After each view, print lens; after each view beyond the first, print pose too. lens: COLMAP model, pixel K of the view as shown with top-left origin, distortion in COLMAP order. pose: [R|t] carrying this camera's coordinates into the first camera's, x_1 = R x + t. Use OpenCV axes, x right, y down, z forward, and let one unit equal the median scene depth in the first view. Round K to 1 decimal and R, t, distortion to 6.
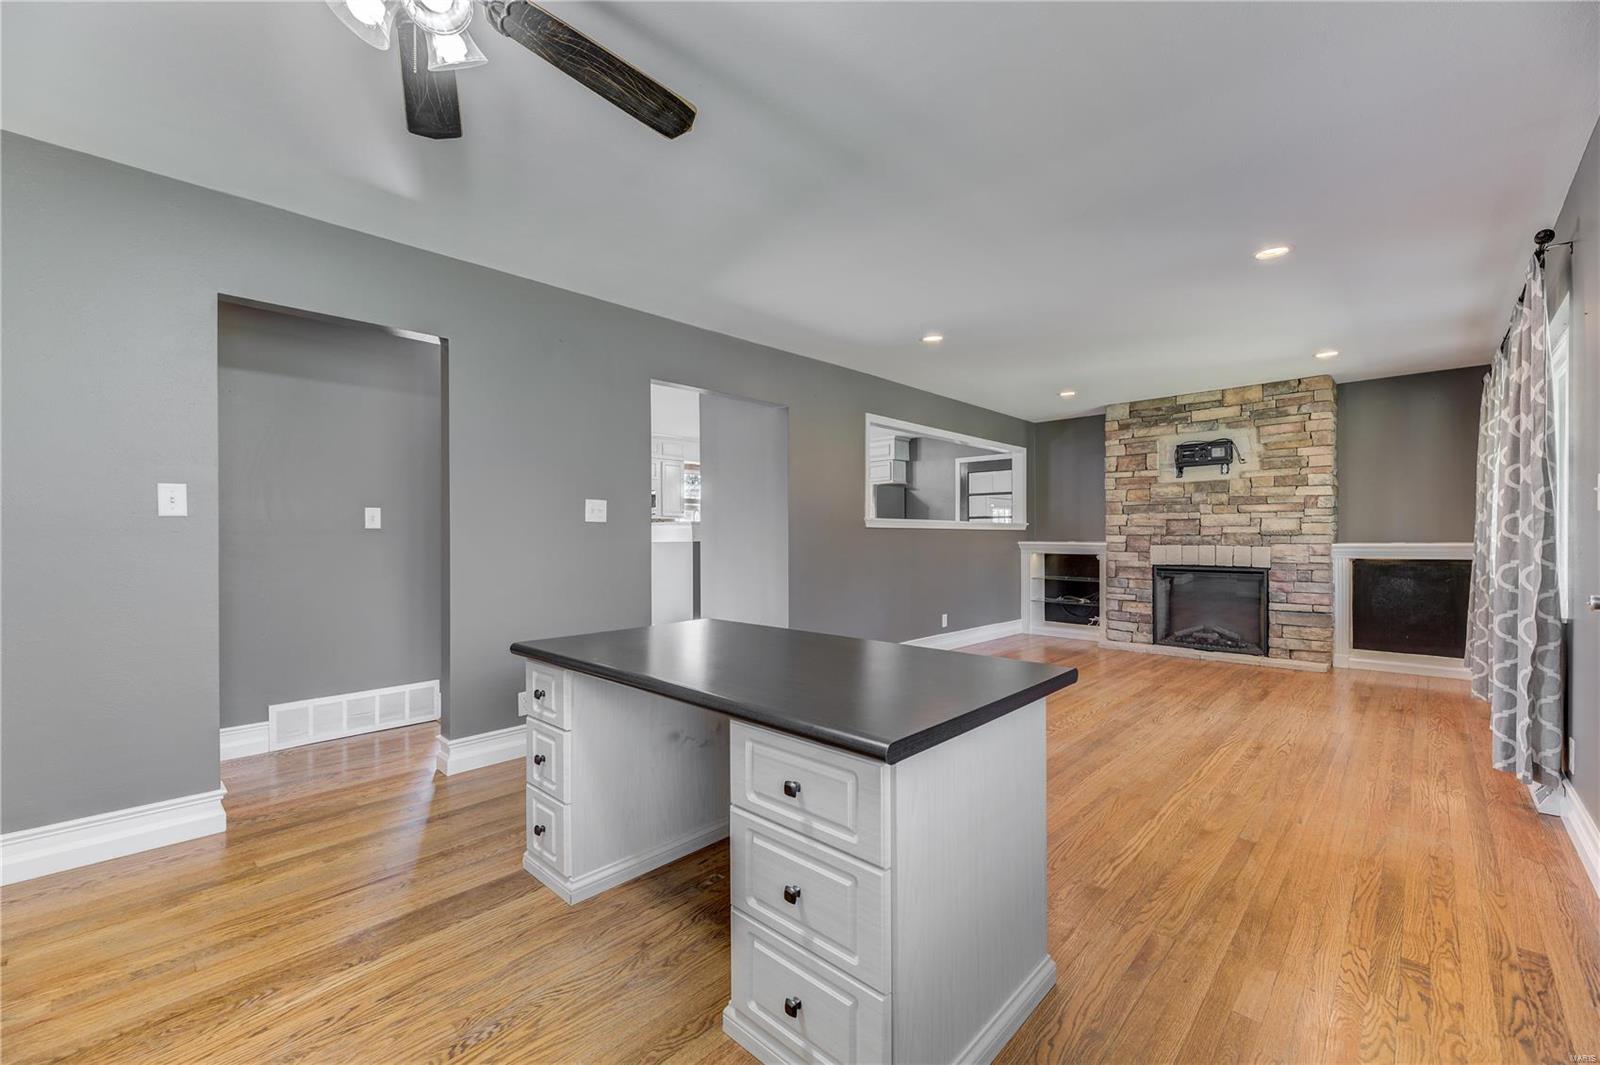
lens RADIAL K [[641.1, 0, 825.0], [0, 641.1, 539.2], [0, 0, 1]] dist [0.012047, -0.000040]
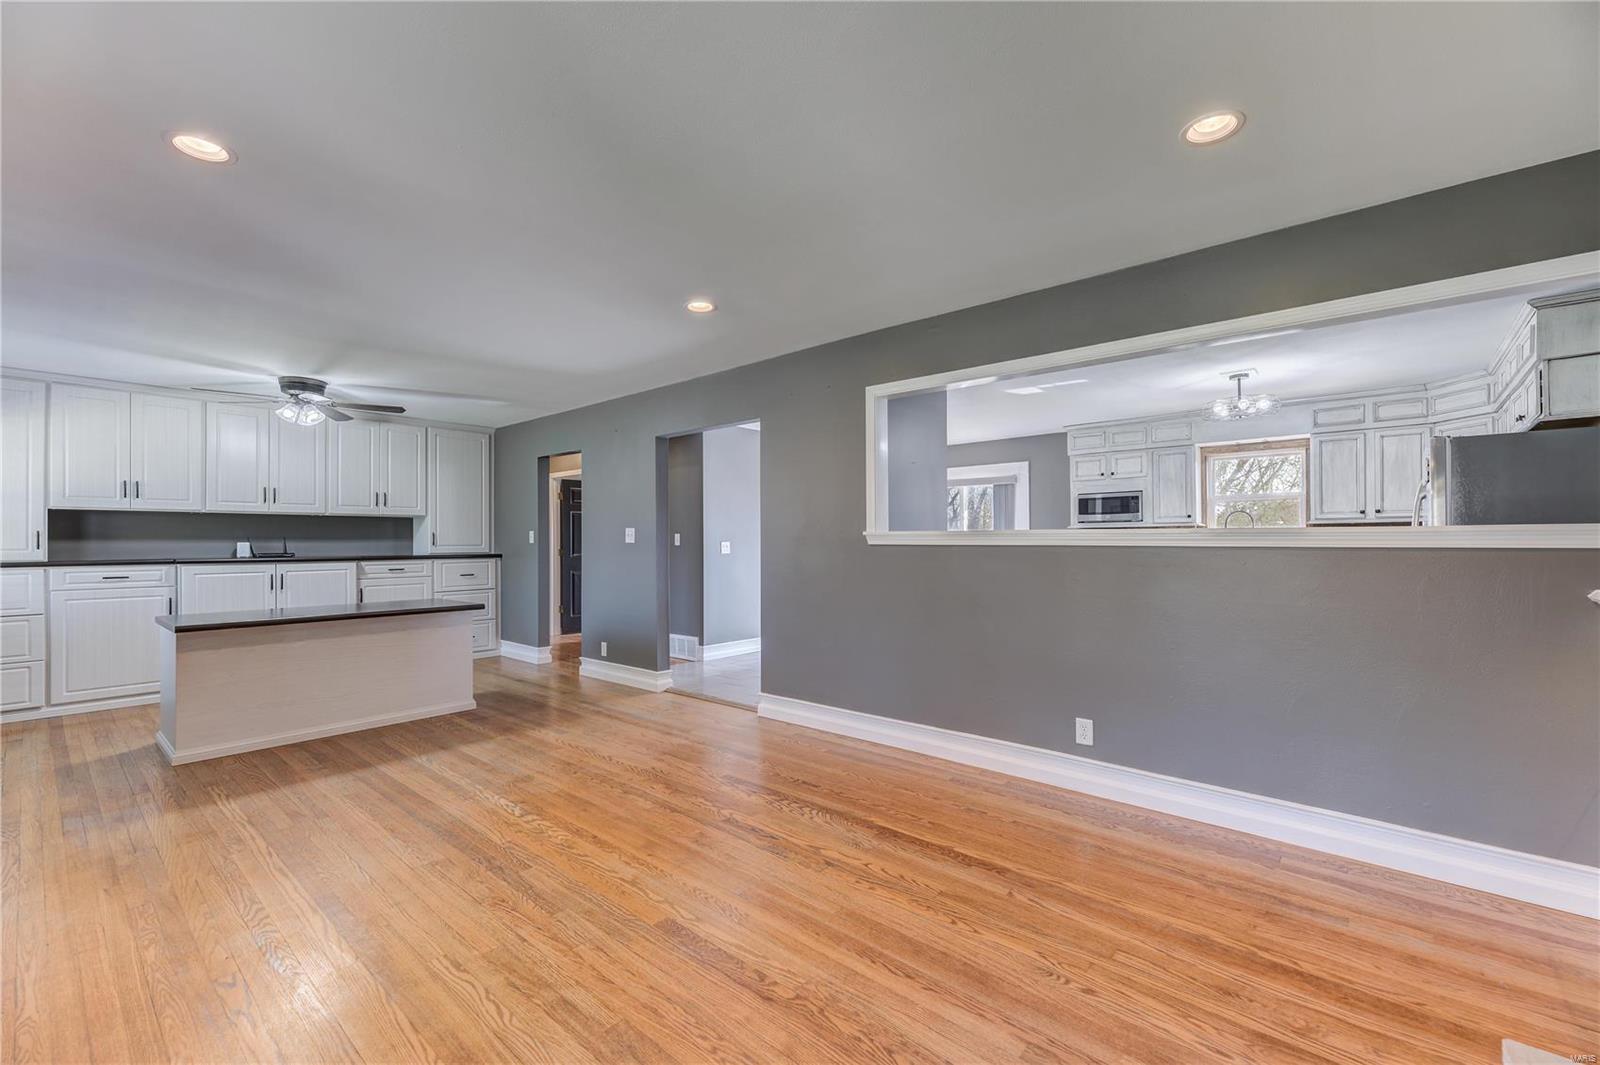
lens RADIAL K [[641.1, 0, 825.0], [0, 641.1, 539.2], [0, 0, 1]] dist [0.012047, -0.000040]
pose [[0.057285, -0.003402, -0.998352, 0.702569], [-0.004074, 0.999985, -0.003641, -0.019991], [0.998350, 0.004276, 0.057271, 0.806877]]
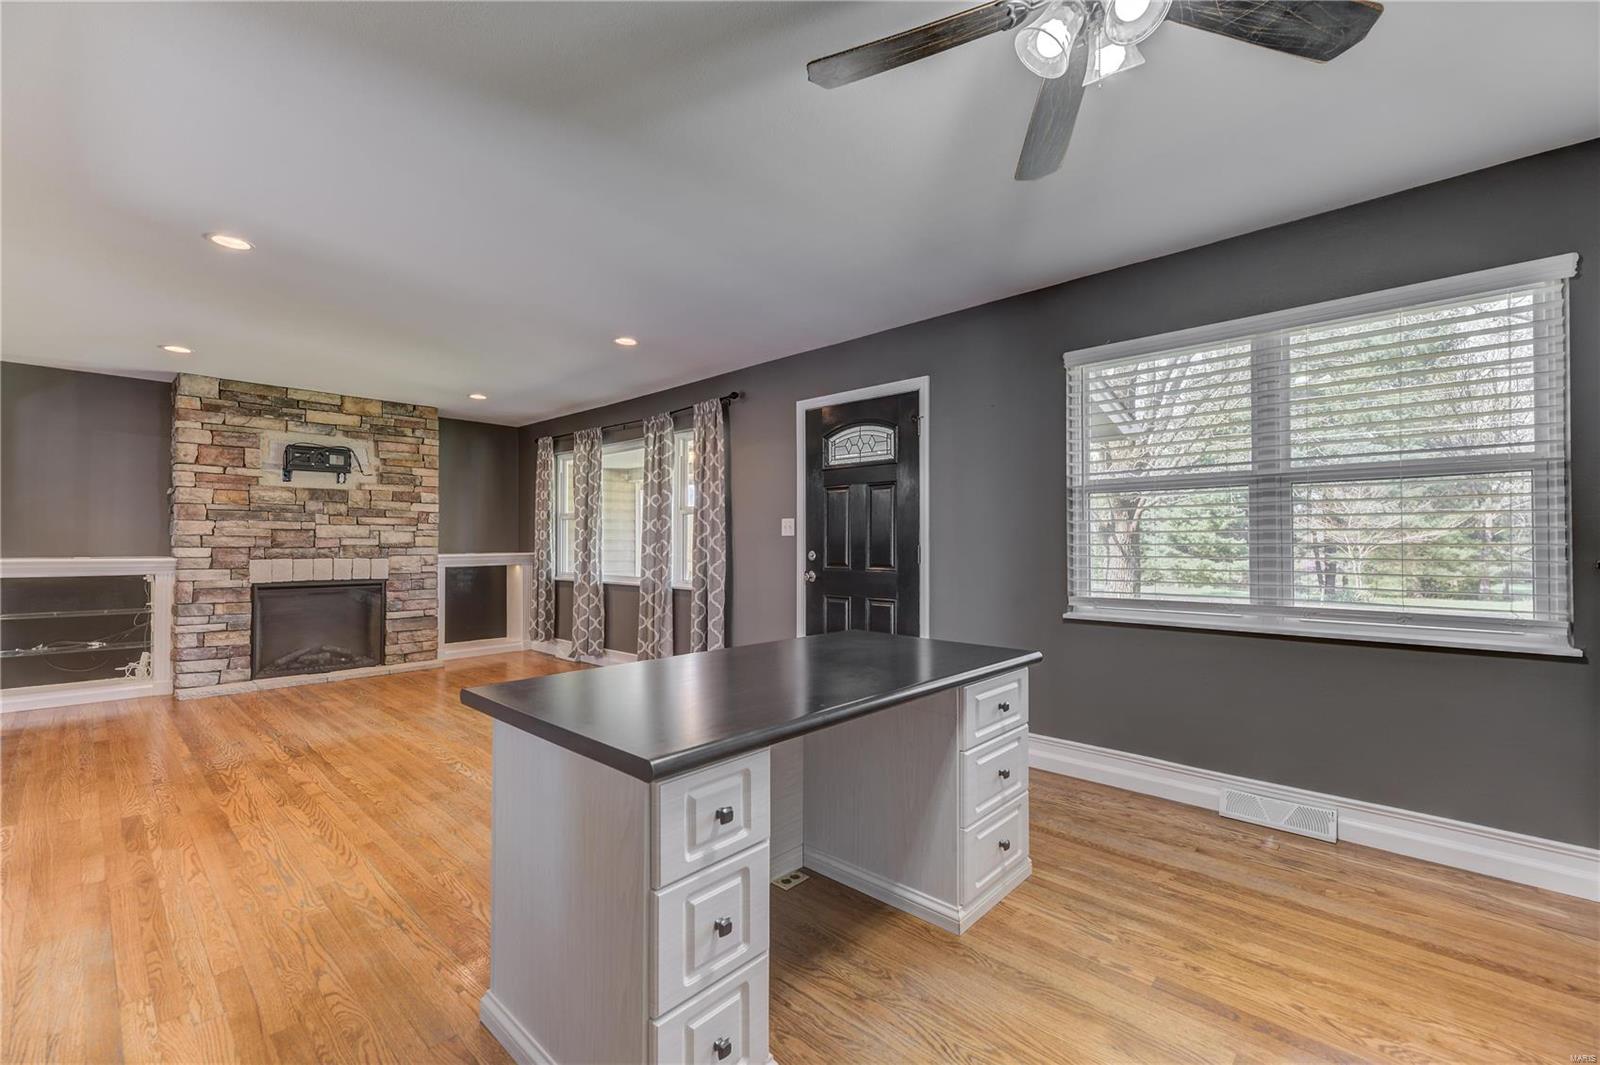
lens RADIAL K [[662.6, 0, 808.1], [0, 662.6, 540.8], [0, 0, 1]] dist [-0.000129, 0.000022]
pose [[0.009720, 0.008770, 0.999914, -0.357348], [0.007245, 0.999935, -0.008841, -0.002411], [-0.999927, 0.007331, 0.009656, 0.299644]]
